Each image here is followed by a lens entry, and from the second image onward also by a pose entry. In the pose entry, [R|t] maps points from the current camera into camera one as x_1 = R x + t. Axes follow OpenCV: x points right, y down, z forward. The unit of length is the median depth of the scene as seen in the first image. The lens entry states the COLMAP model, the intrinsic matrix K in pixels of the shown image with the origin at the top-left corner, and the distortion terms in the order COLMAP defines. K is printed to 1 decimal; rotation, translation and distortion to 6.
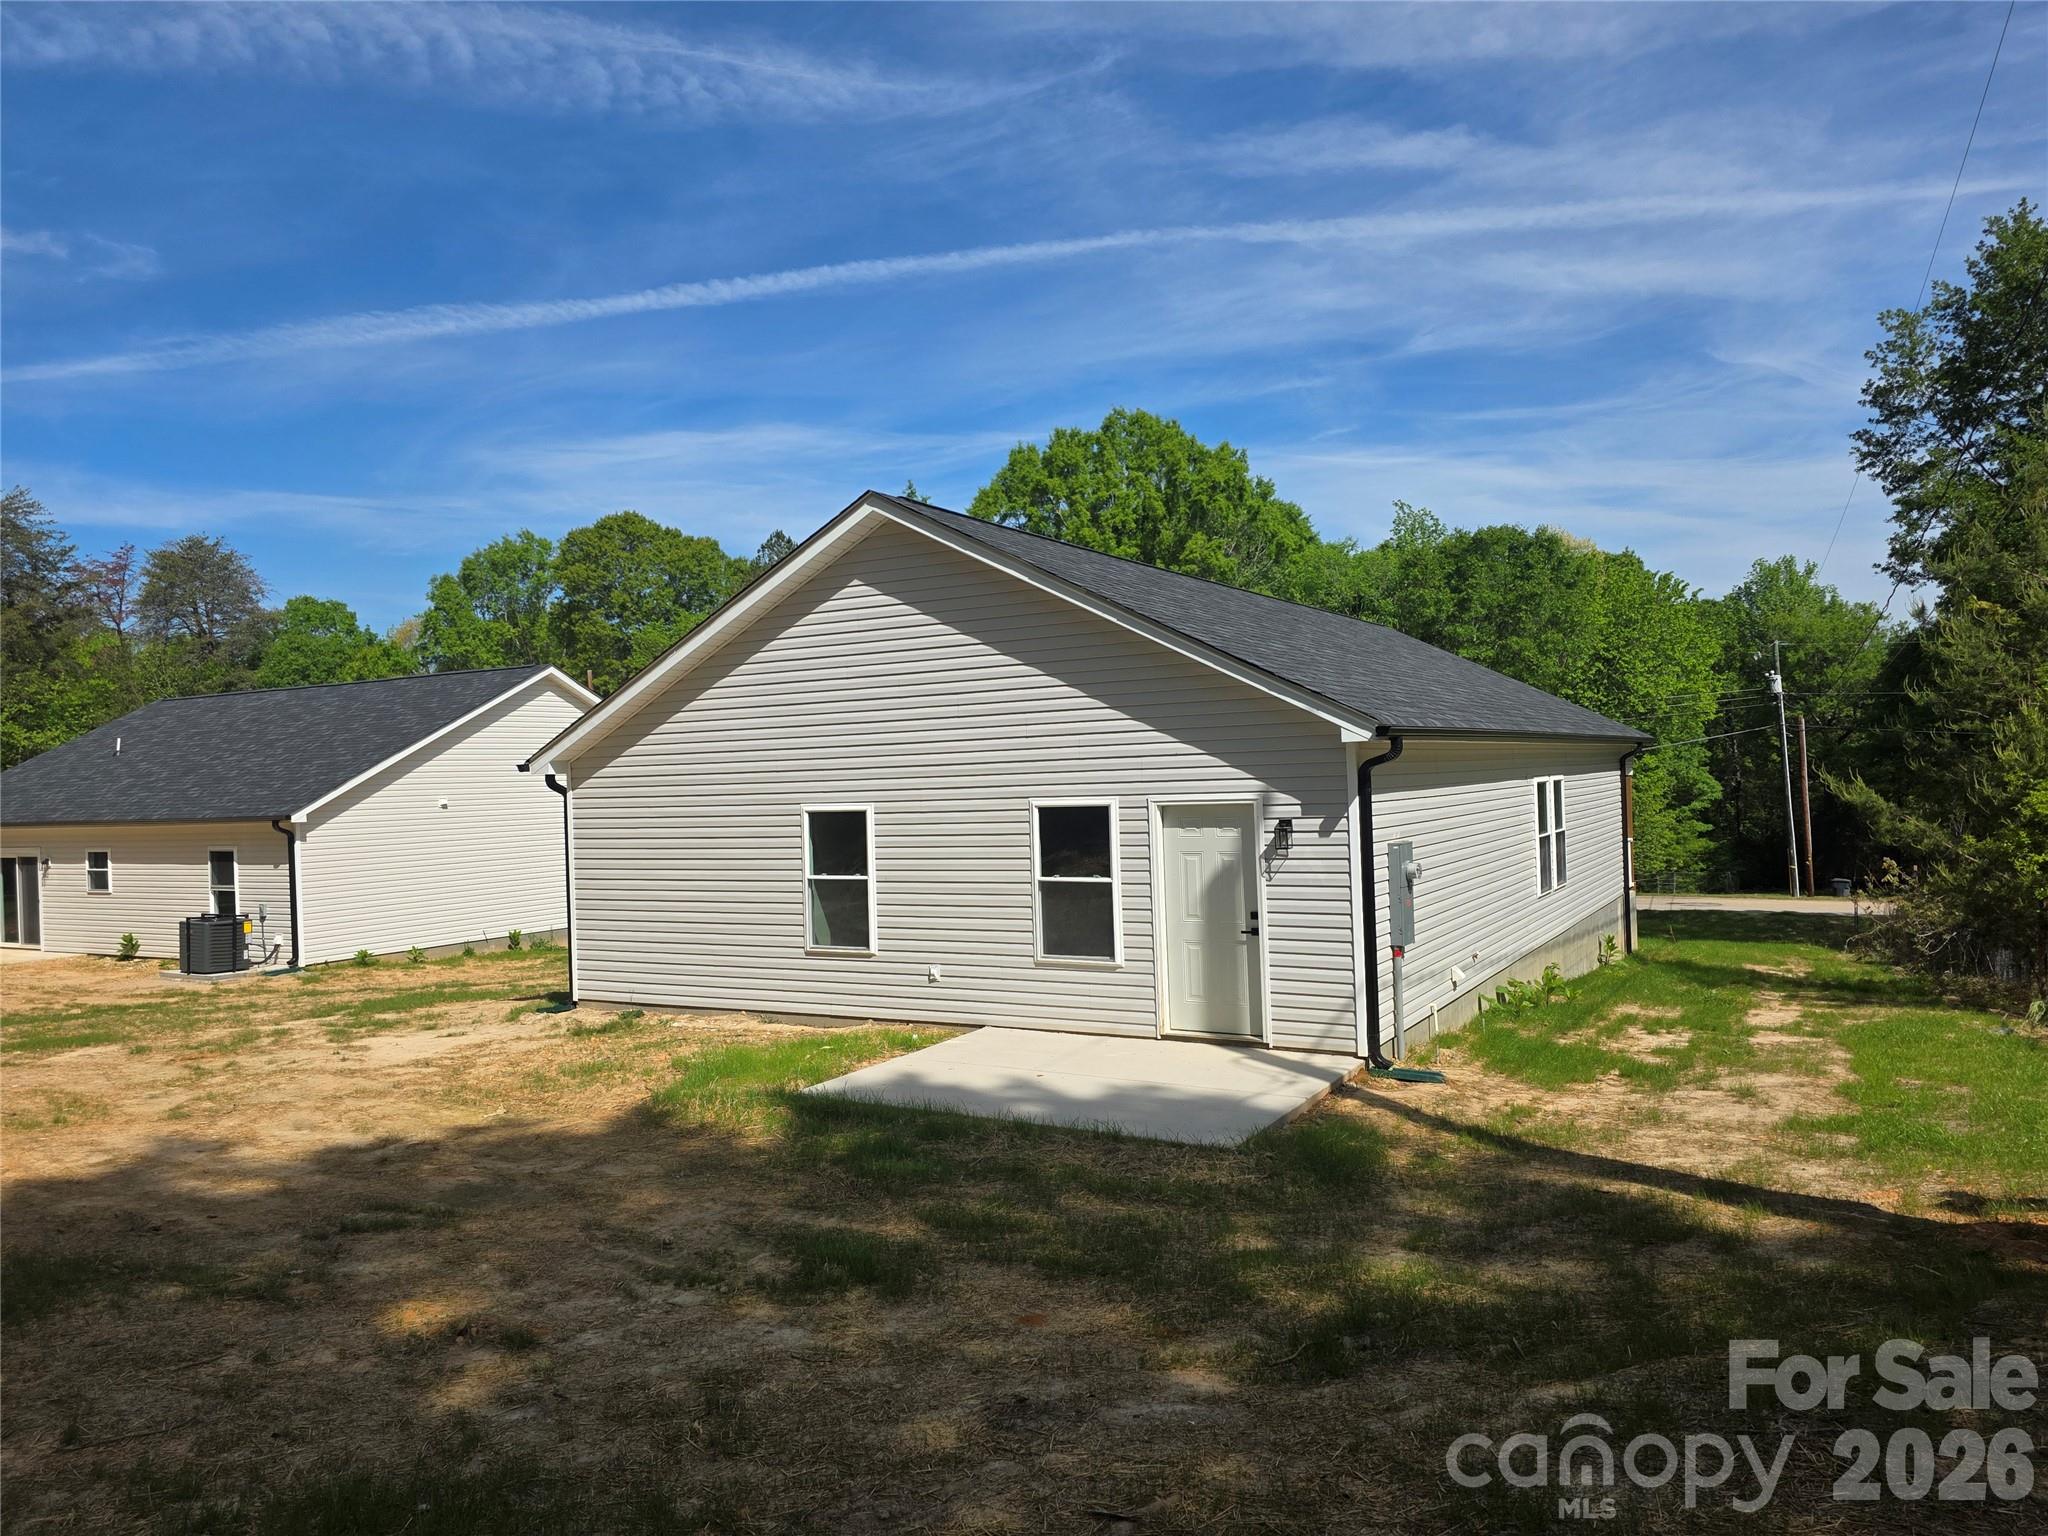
lens RADIAL K [[1412.5, 0, 1055.9], [0, 1412.5, 766.6], [0, 0, 1]] dist [0.060206, -0.104818]
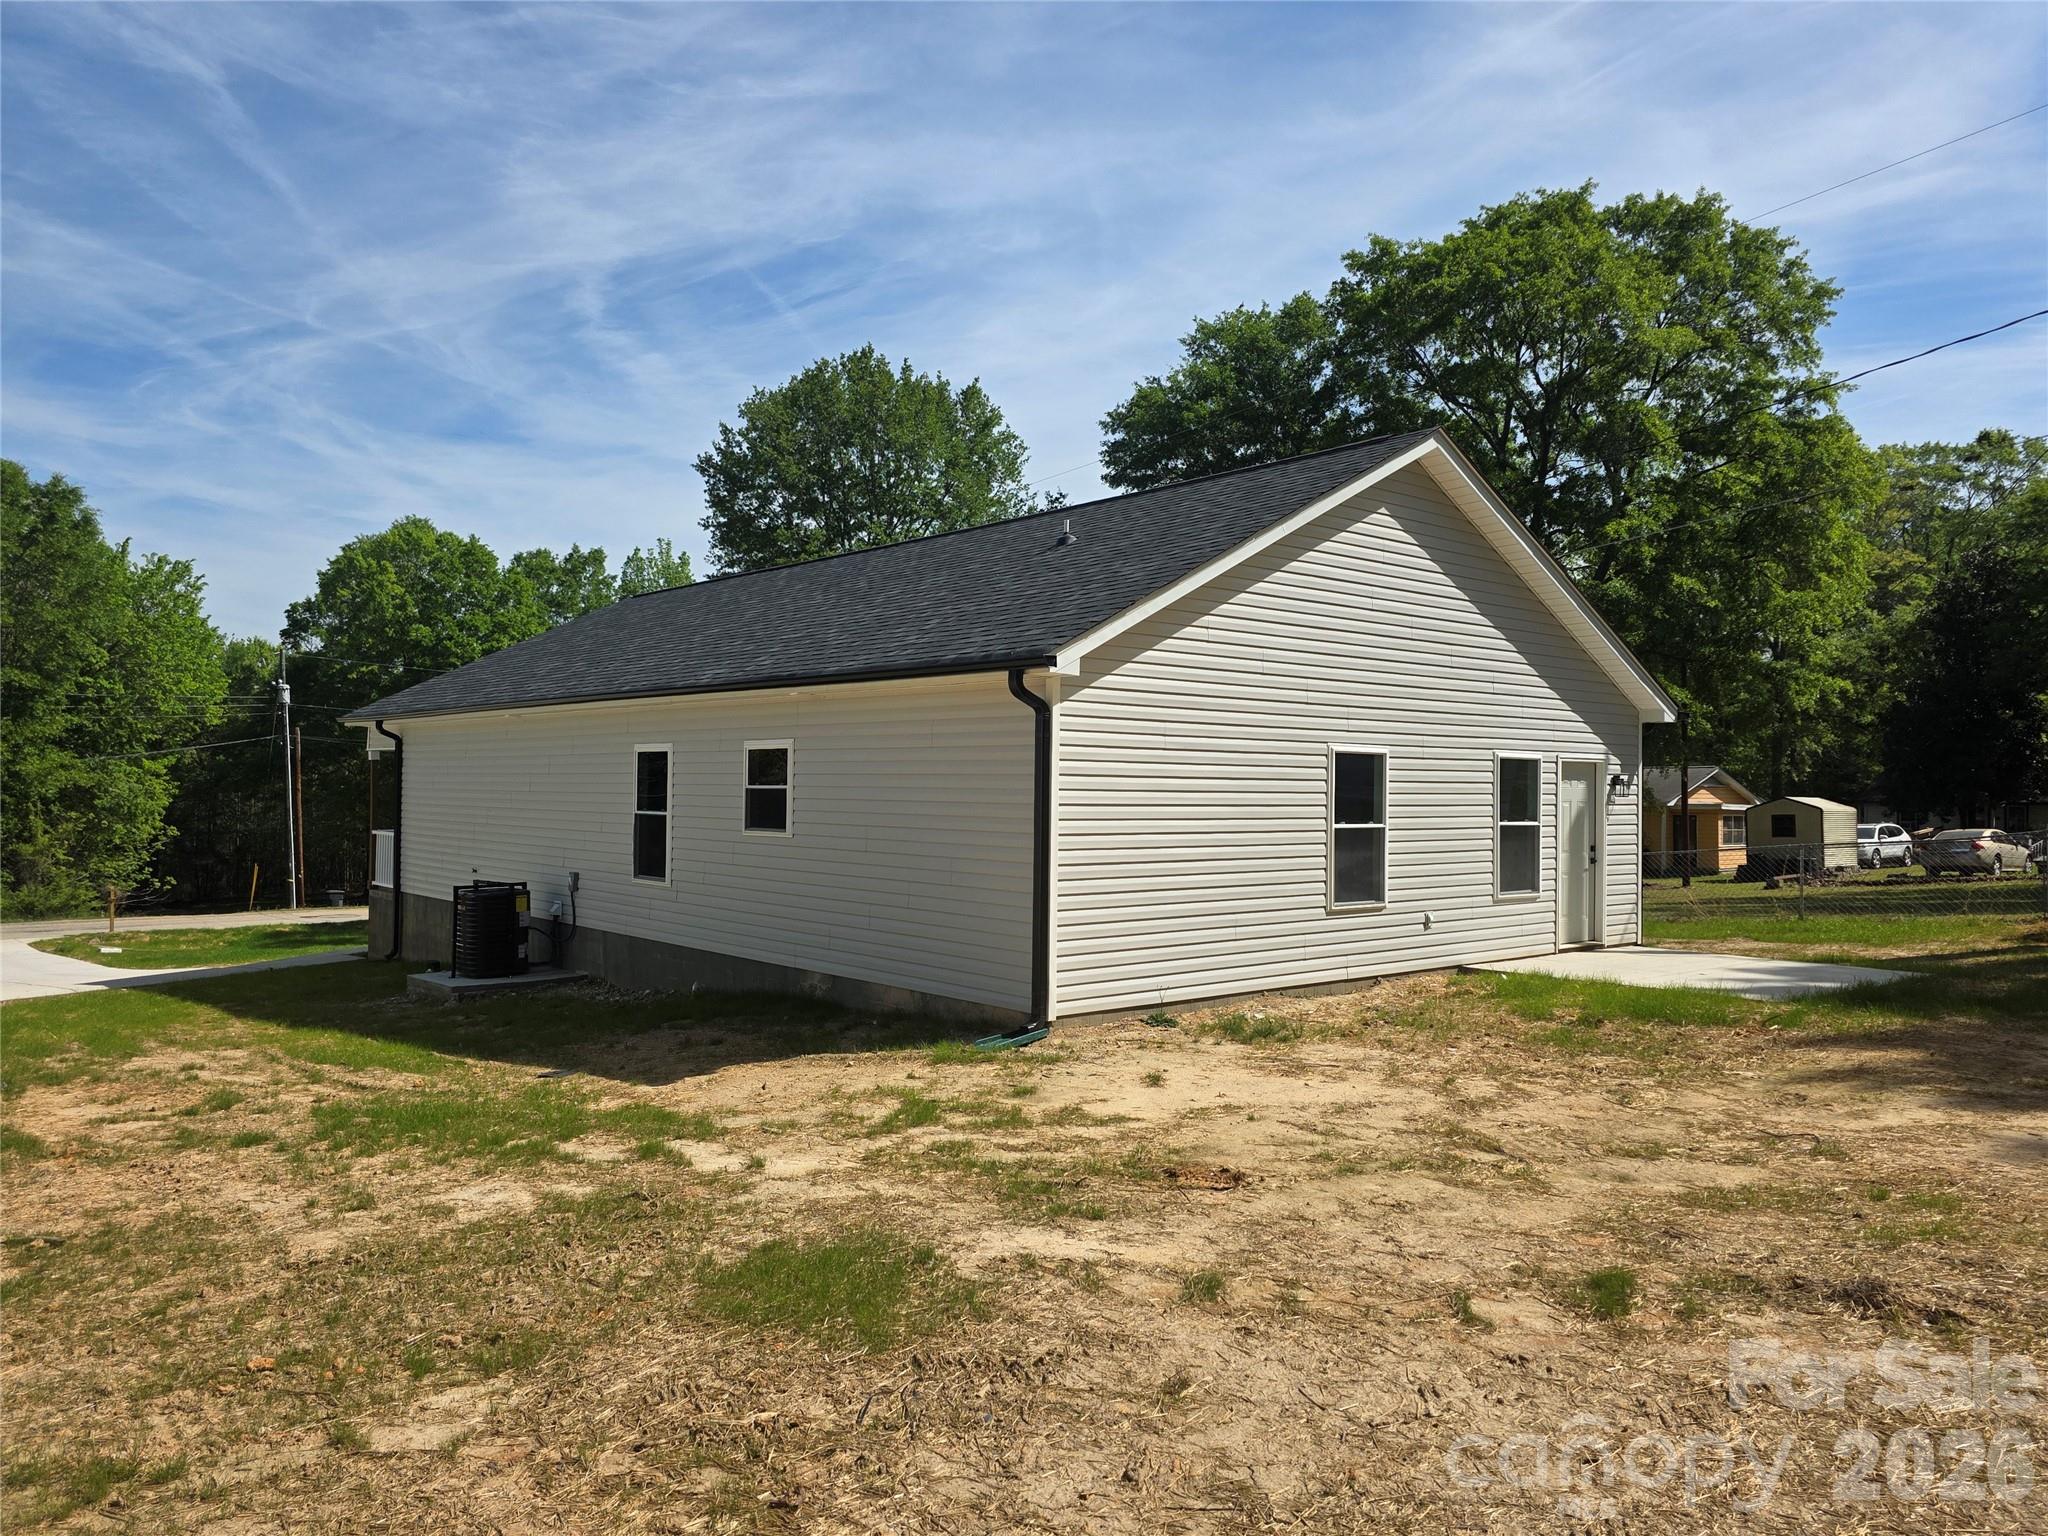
lens RADIAL K [[1412.5, 0, 1055.9], [0, 1412.5, 766.6], [0, 0, 1]] dist [0.060206, -0.104818]
pose [[0.331511, 0.048164, 0.942221, -1.095357], [-0.026810, 0.998774, -0.041622, 0.084604], [-0.943070, -0.011463, 0.332396, 0.894842]]
